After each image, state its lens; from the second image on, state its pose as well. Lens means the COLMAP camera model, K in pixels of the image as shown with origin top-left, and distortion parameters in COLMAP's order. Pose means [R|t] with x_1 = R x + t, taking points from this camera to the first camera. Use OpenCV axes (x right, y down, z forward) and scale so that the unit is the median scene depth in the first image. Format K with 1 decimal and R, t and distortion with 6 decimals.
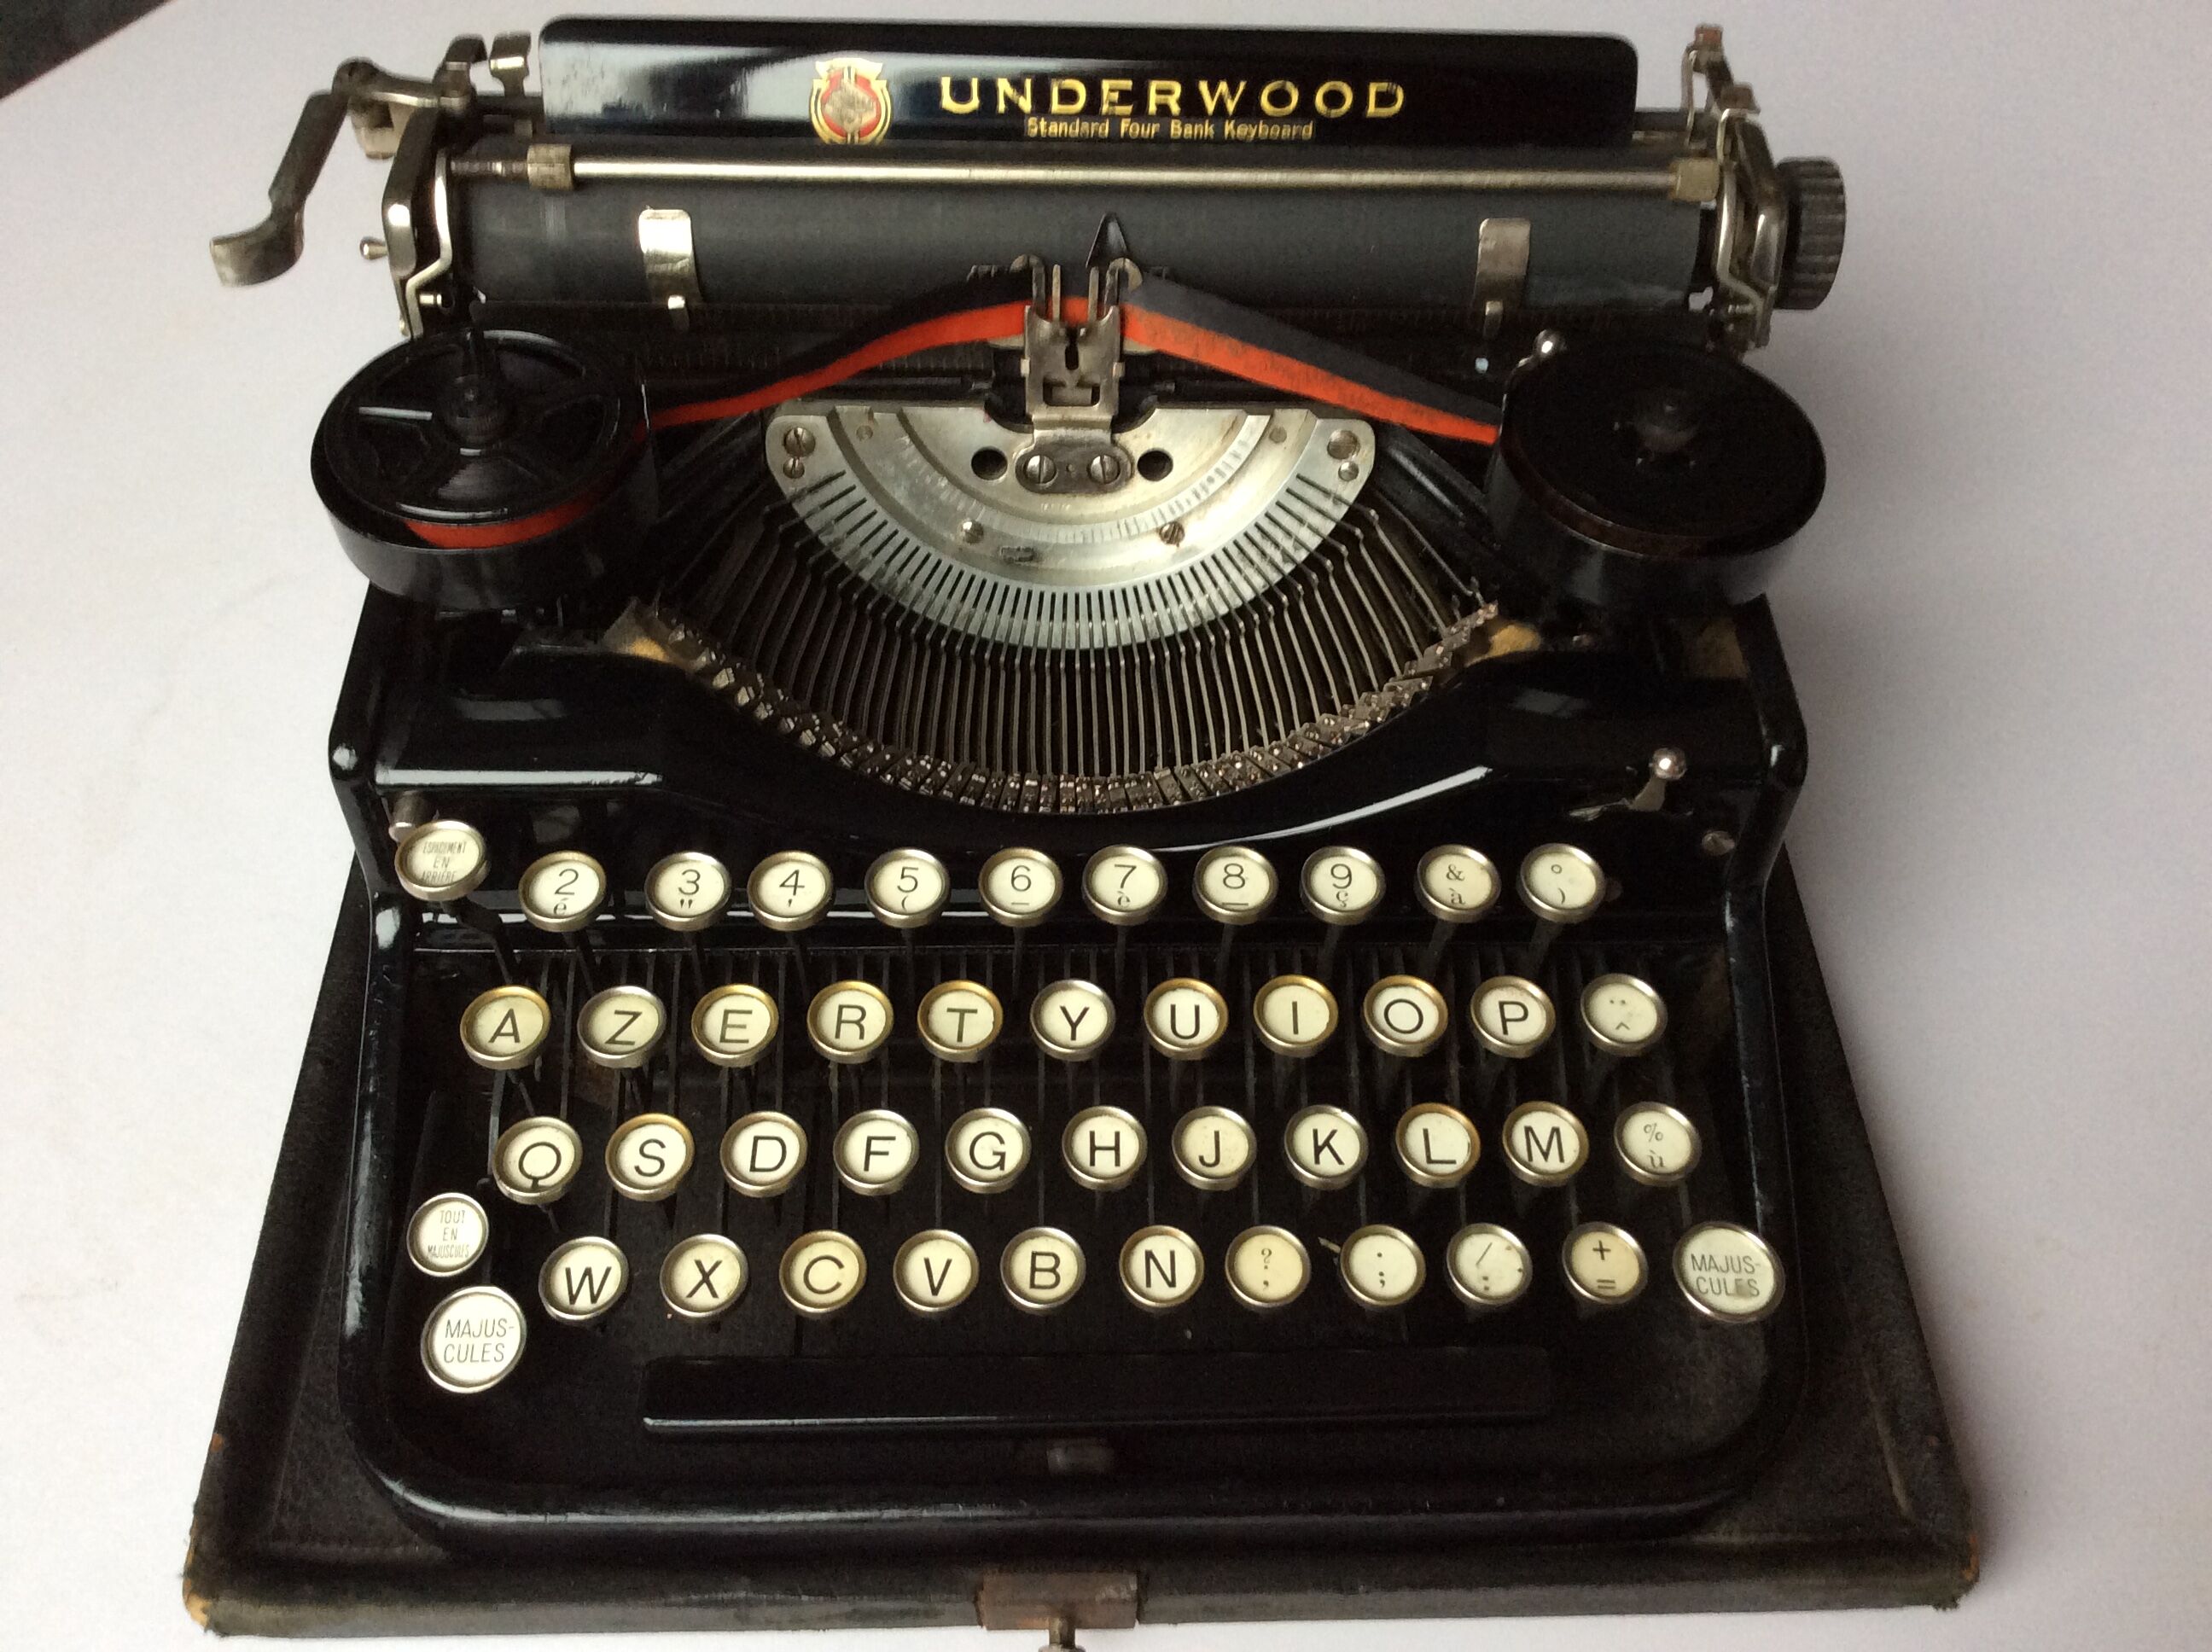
lens RADIAL K [[2110.4, 0, 1129.7], [0, 2110.4, 827.9], [0, 0, 1]] dist [0.156023, -0.444157]
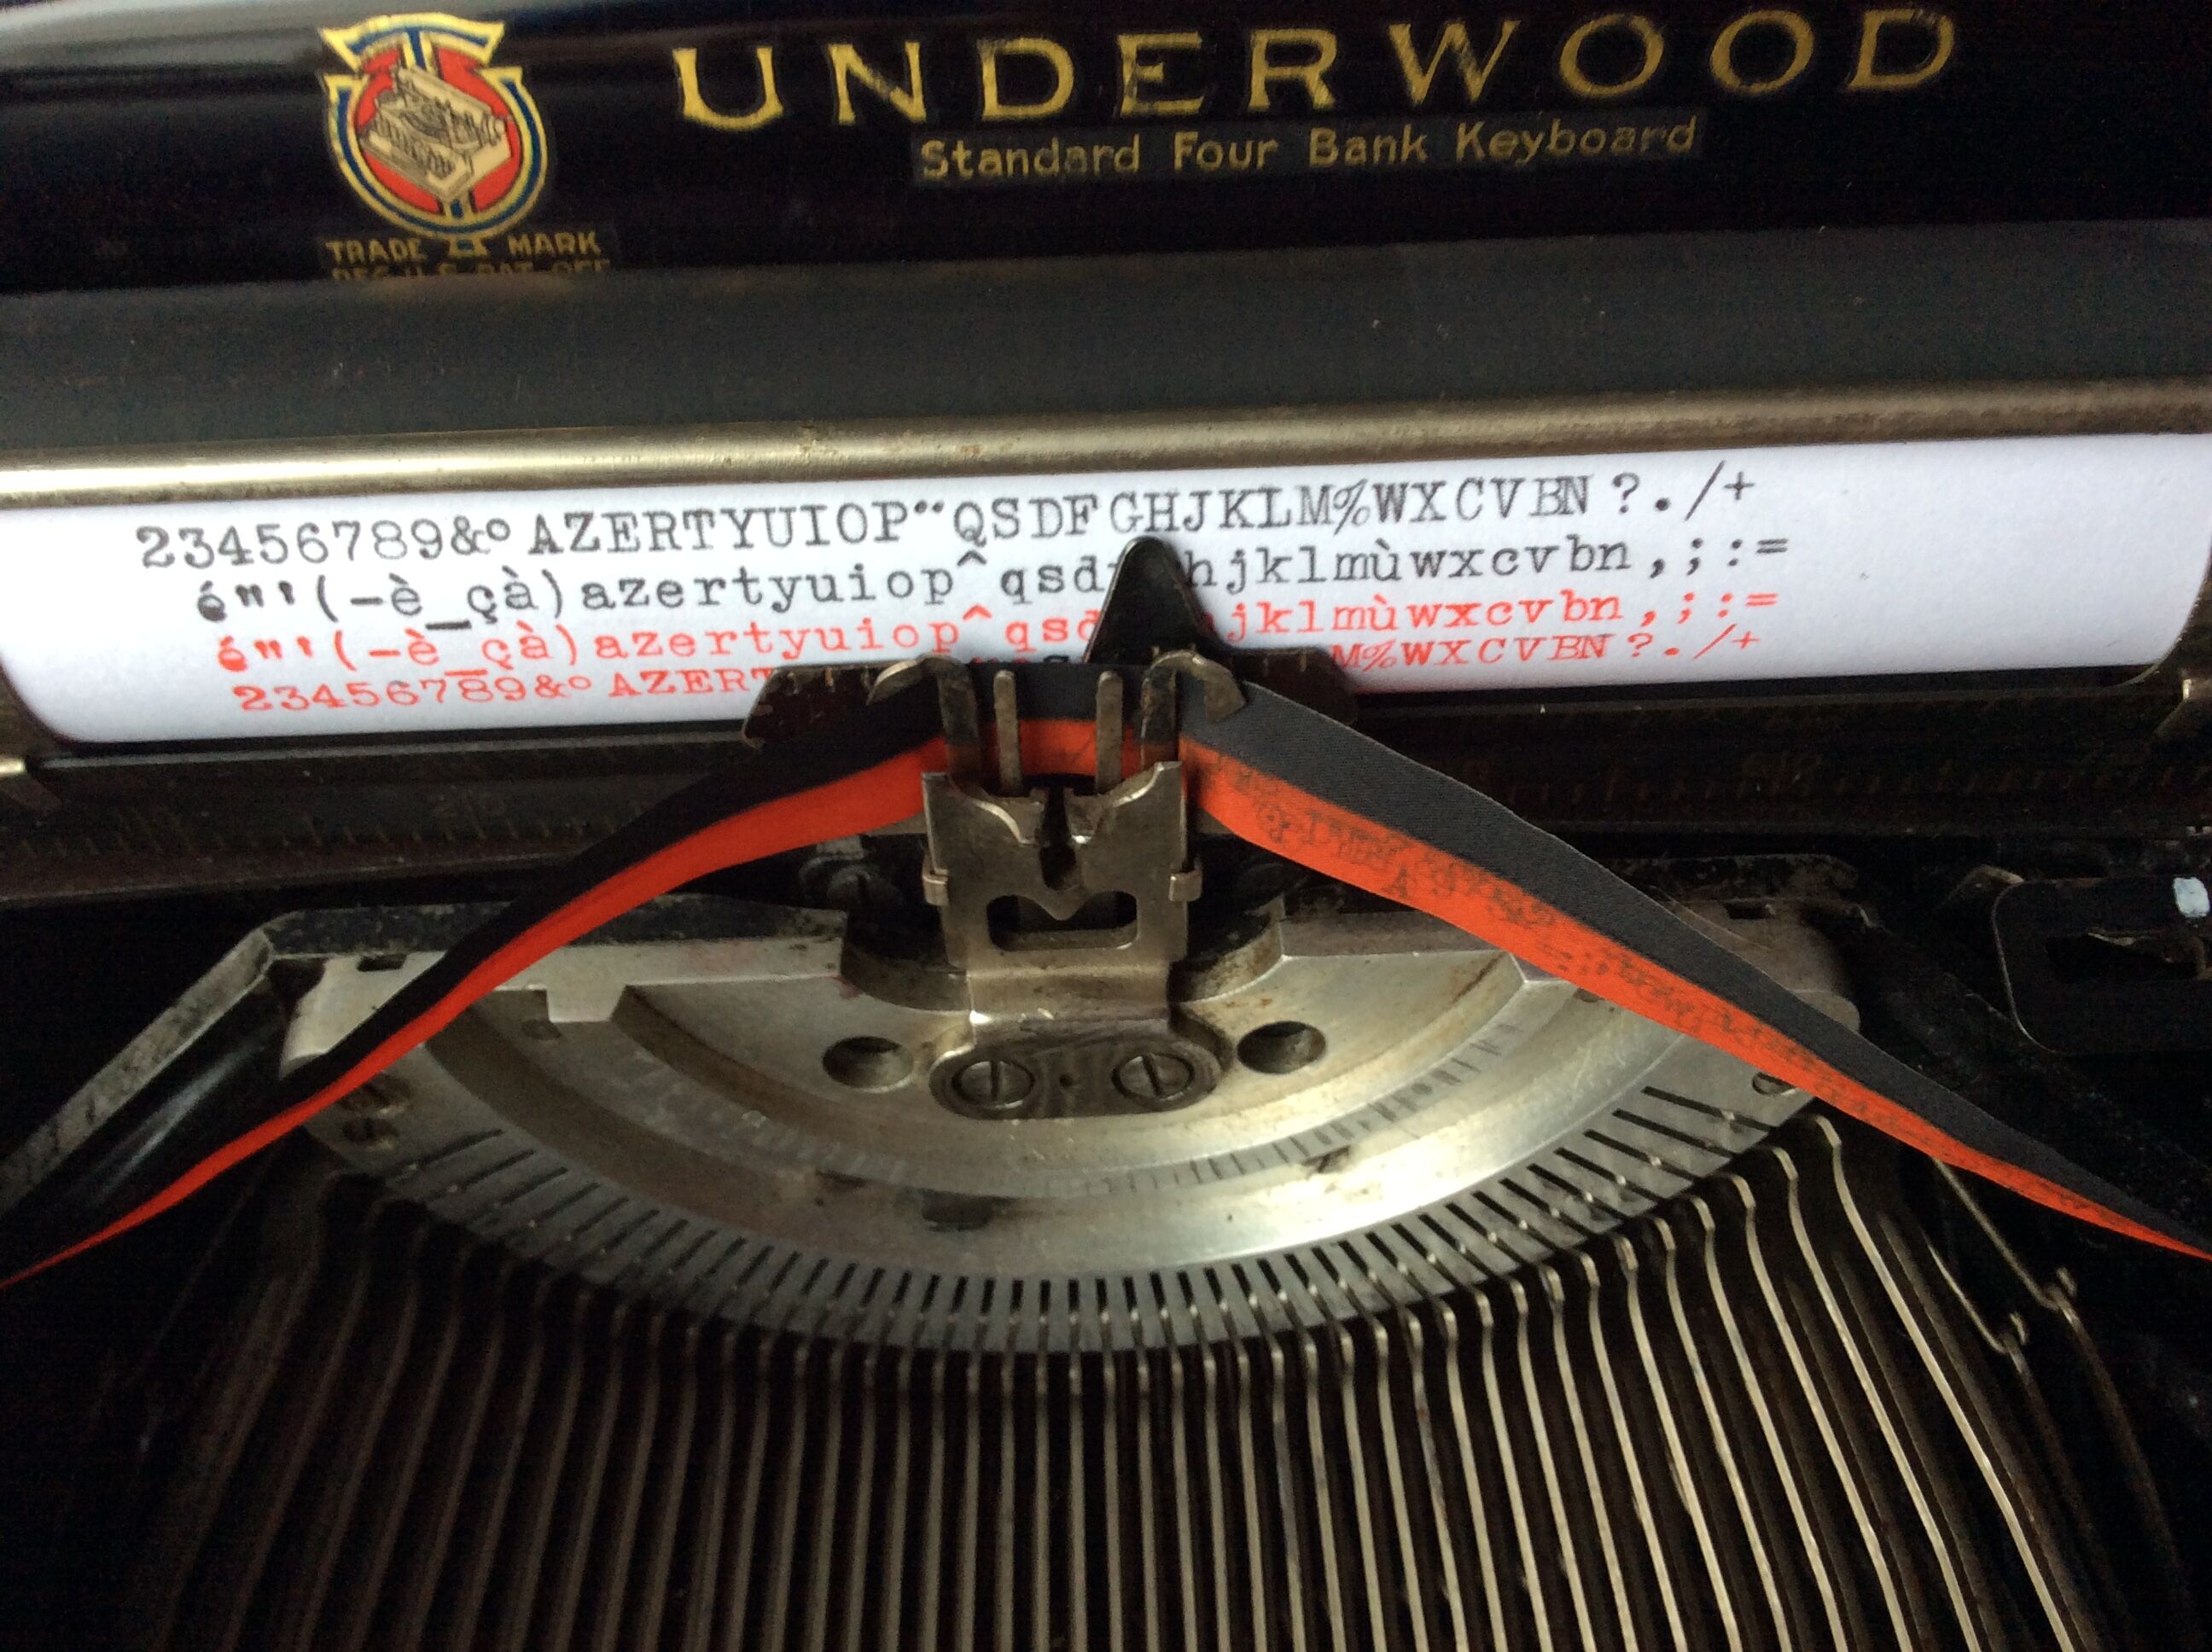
lens RADIAL K [[2104.0, 0, 1130.0], [0, 2104.0, 821.1], [0, 0, 1]] dist [0.143492, -0.429564]
pose [[0.998926, -0.023326, -0.040036, 0.000416], [0.032896, 0.965521, 0.258238, -0.330110], [0.032632, -0.259278, 0.965251, 0.652705]]
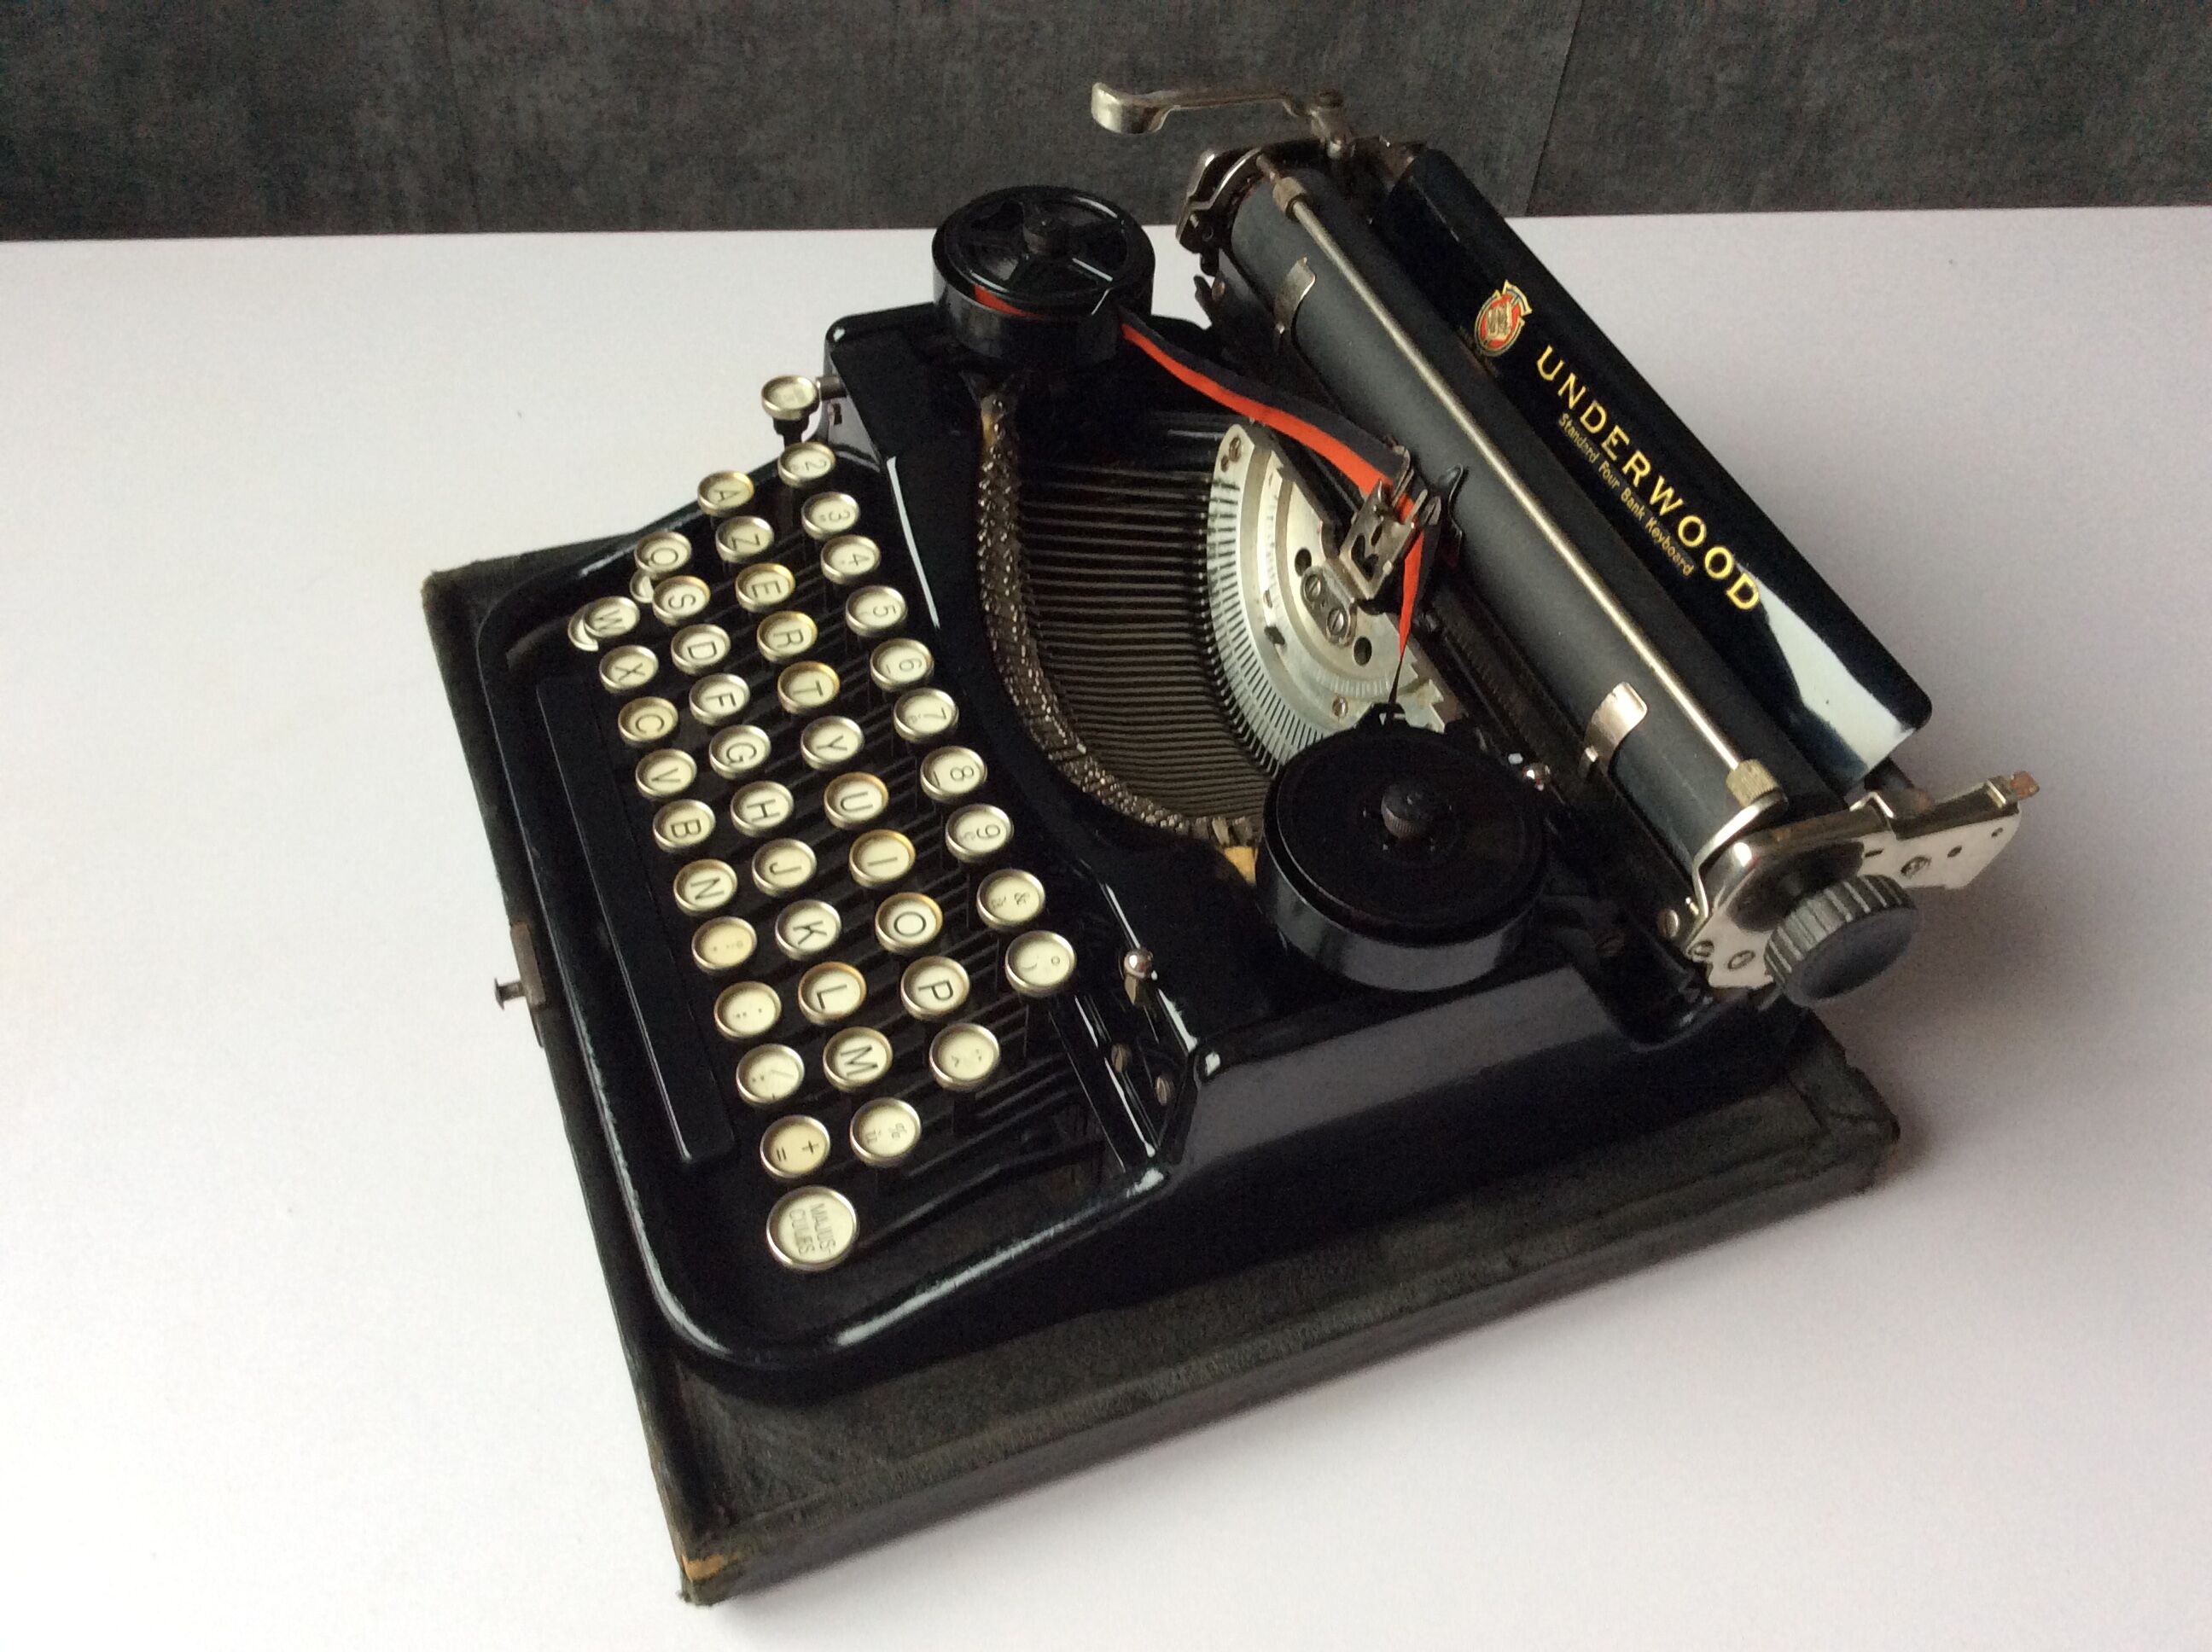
lens RADIAL K [[2109.6, 0, 1112.8], [0, 2109.6, 772.5], [0, 0, 1]] dist [0.143781, 0.001207]
pose [[0.349612, 0.684903, -0.639280, 0.801793], [-0.773786, 0.595793, 0.215141, -0.288522], [0.528229, 0.419450, 0.738265, 0.080681]]
